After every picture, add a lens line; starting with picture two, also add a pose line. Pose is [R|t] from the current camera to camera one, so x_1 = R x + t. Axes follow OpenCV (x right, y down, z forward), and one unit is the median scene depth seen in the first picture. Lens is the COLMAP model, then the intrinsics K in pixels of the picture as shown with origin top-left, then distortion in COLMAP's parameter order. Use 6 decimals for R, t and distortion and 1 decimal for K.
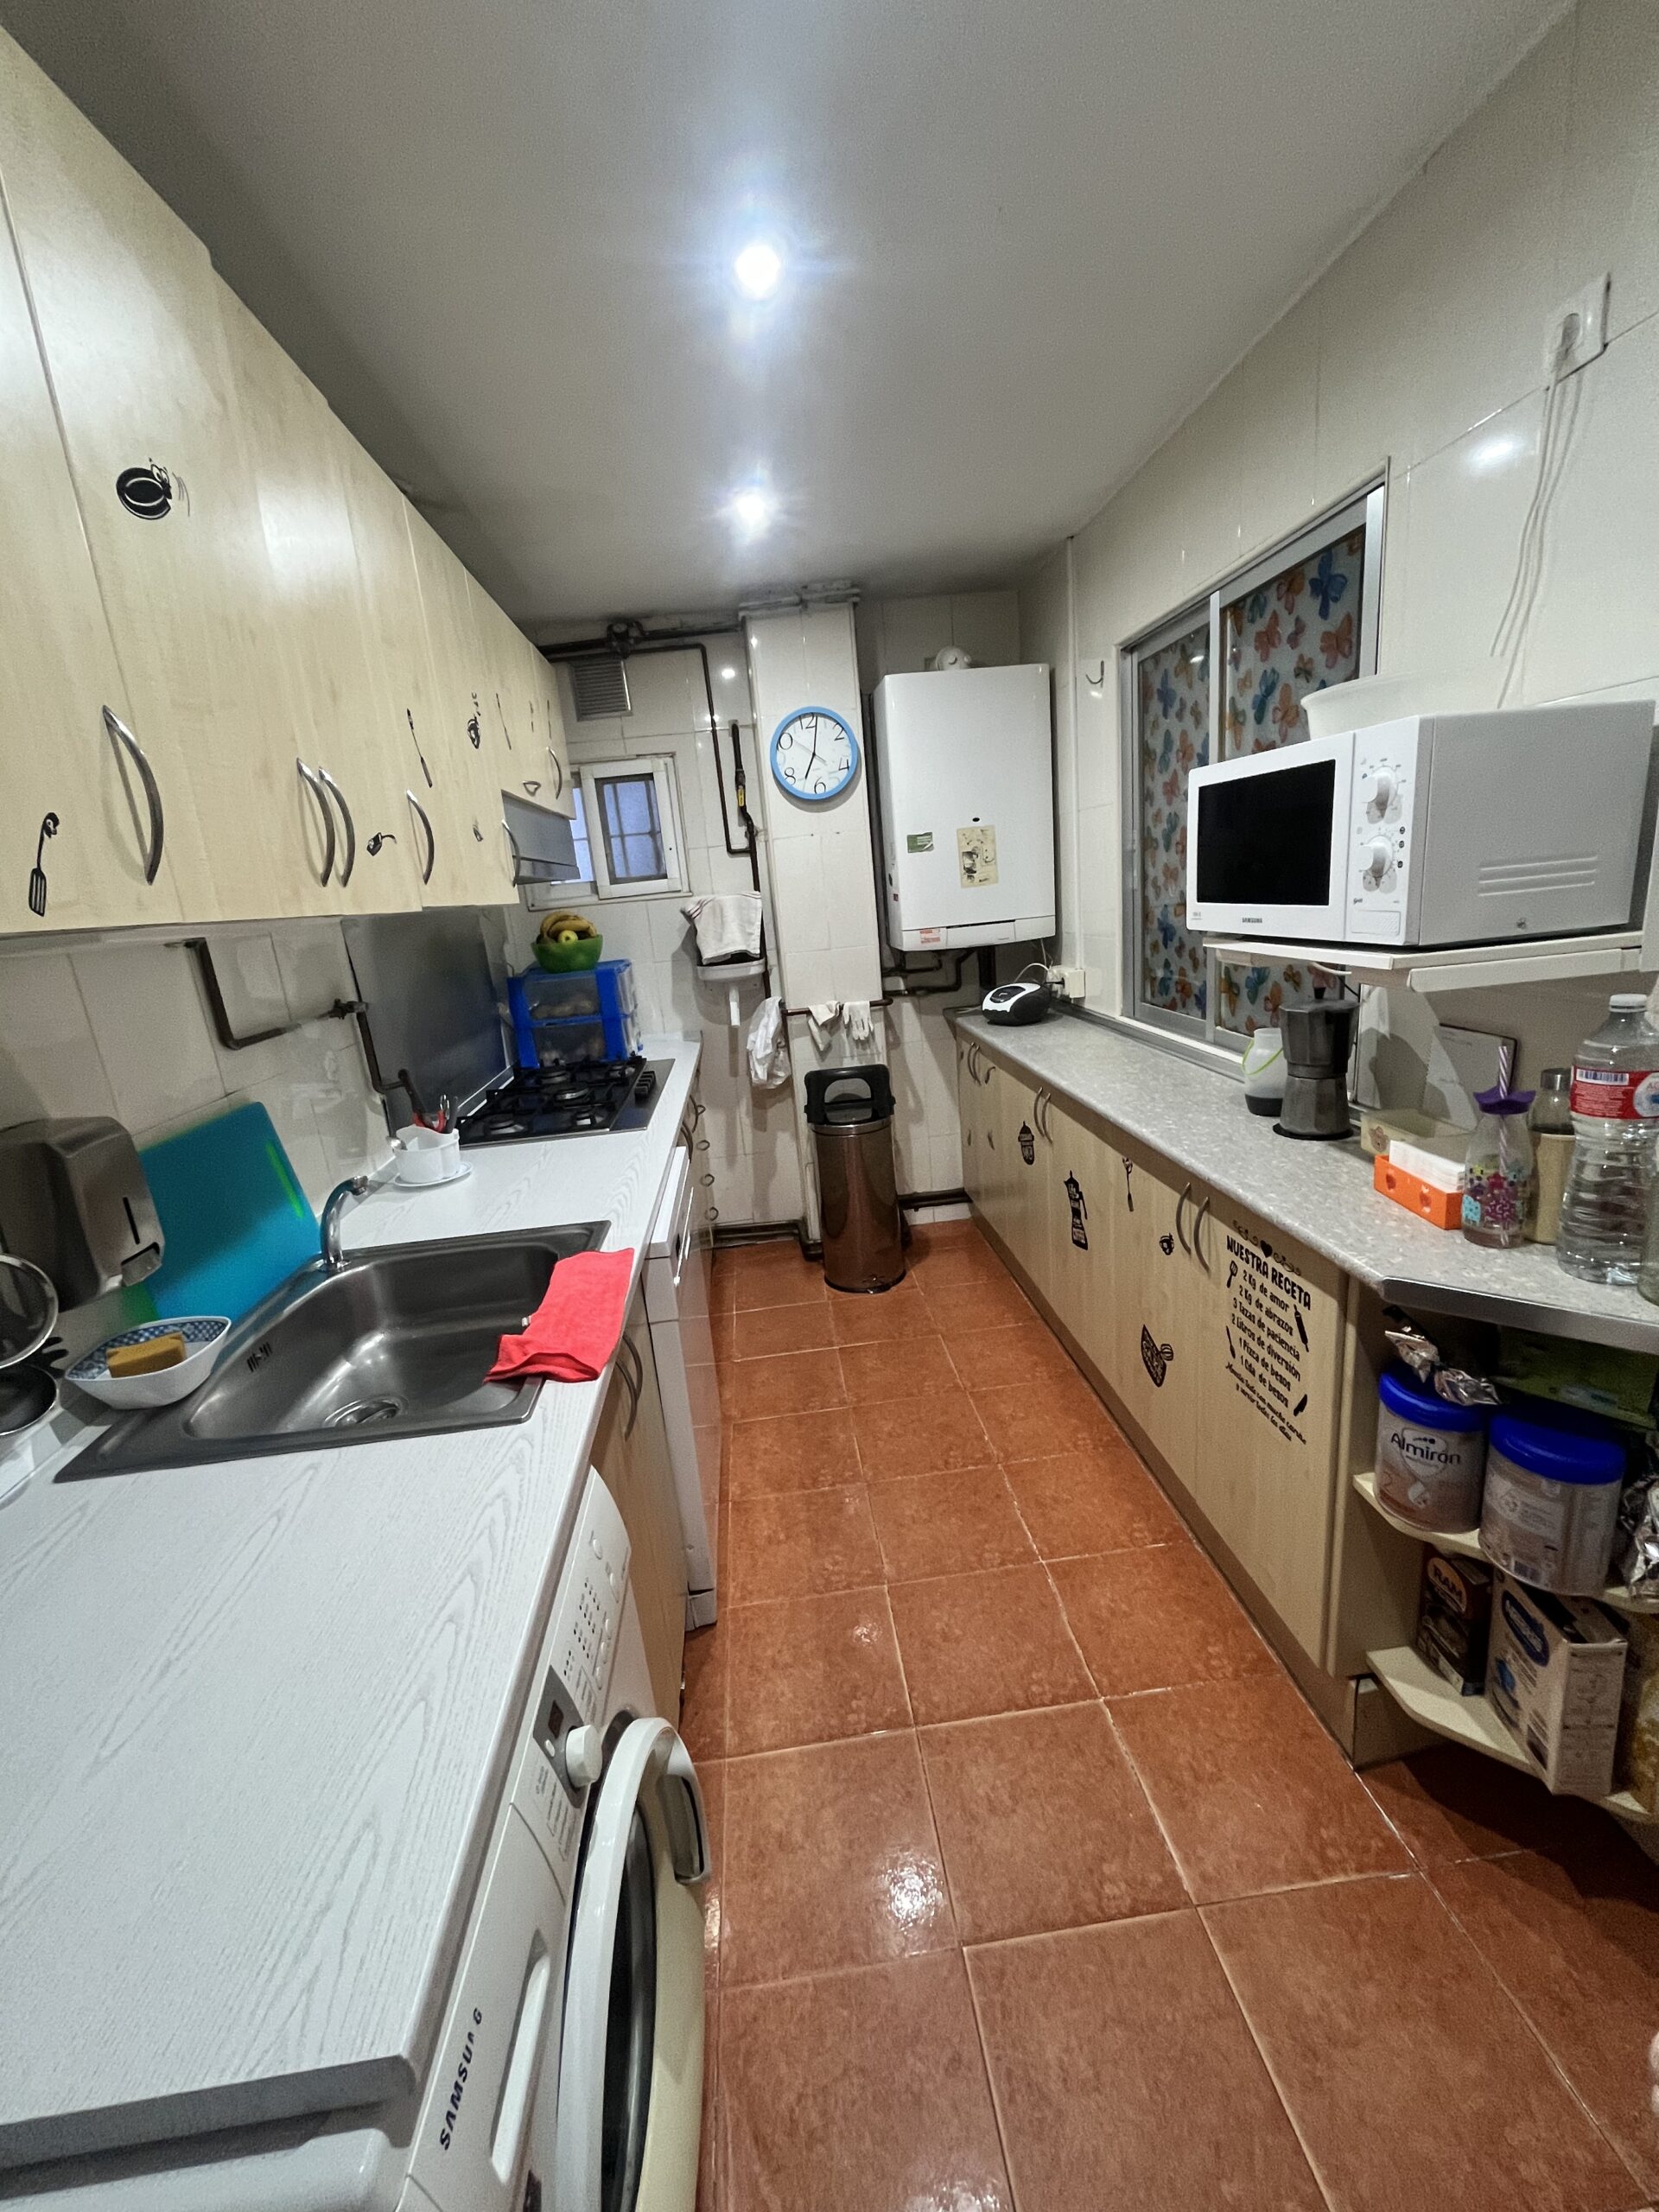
lens RADIAL K [[889.1, 0, 824.2], [0, 889.1, 1102.3], [0, 0, 1]] dist [-0.002449, -0.000431]
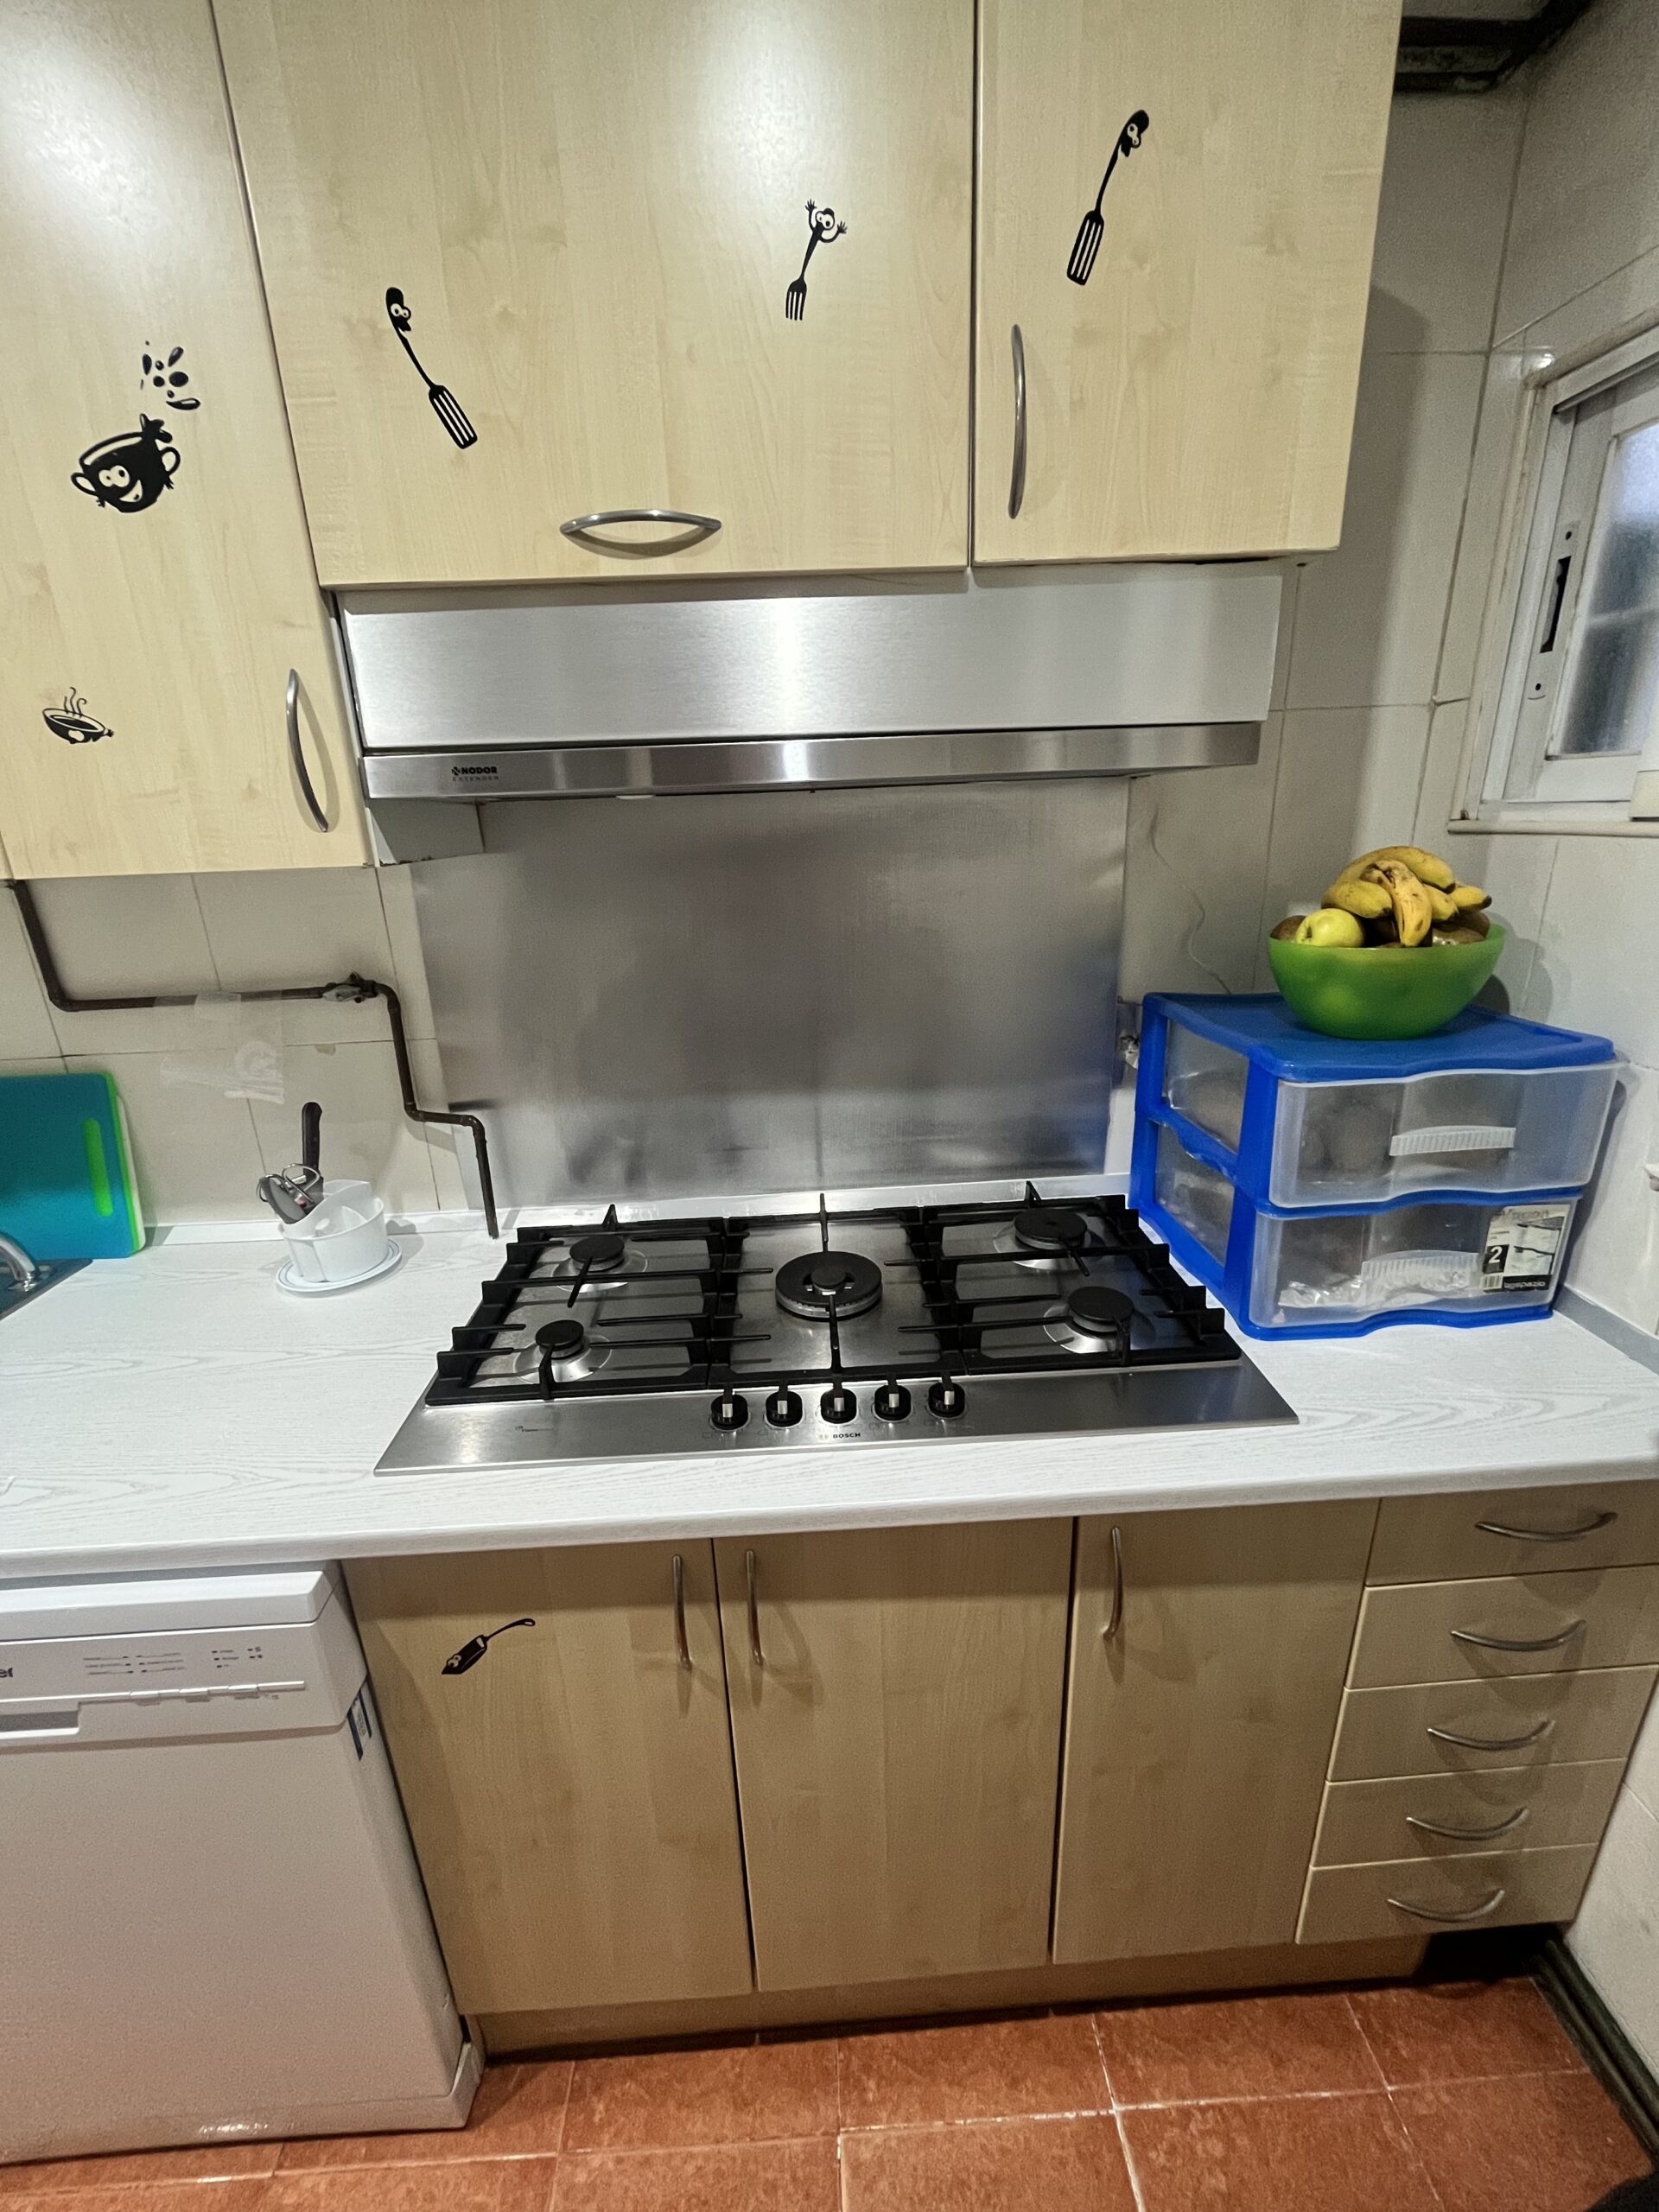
lens RADIAL K [[889.1, 0, 827.9], [0, 889.1, 1099.7], [0, 0, 1]] dist [-0.002449, -0.000431]
pose [[-0.043406, 0.394533, -0.917856, 0.065137], [-0.201031, 0.896481, 0.394852, -0.233132], [0.978623, 0.201656, 0.040401, 0.843469]]
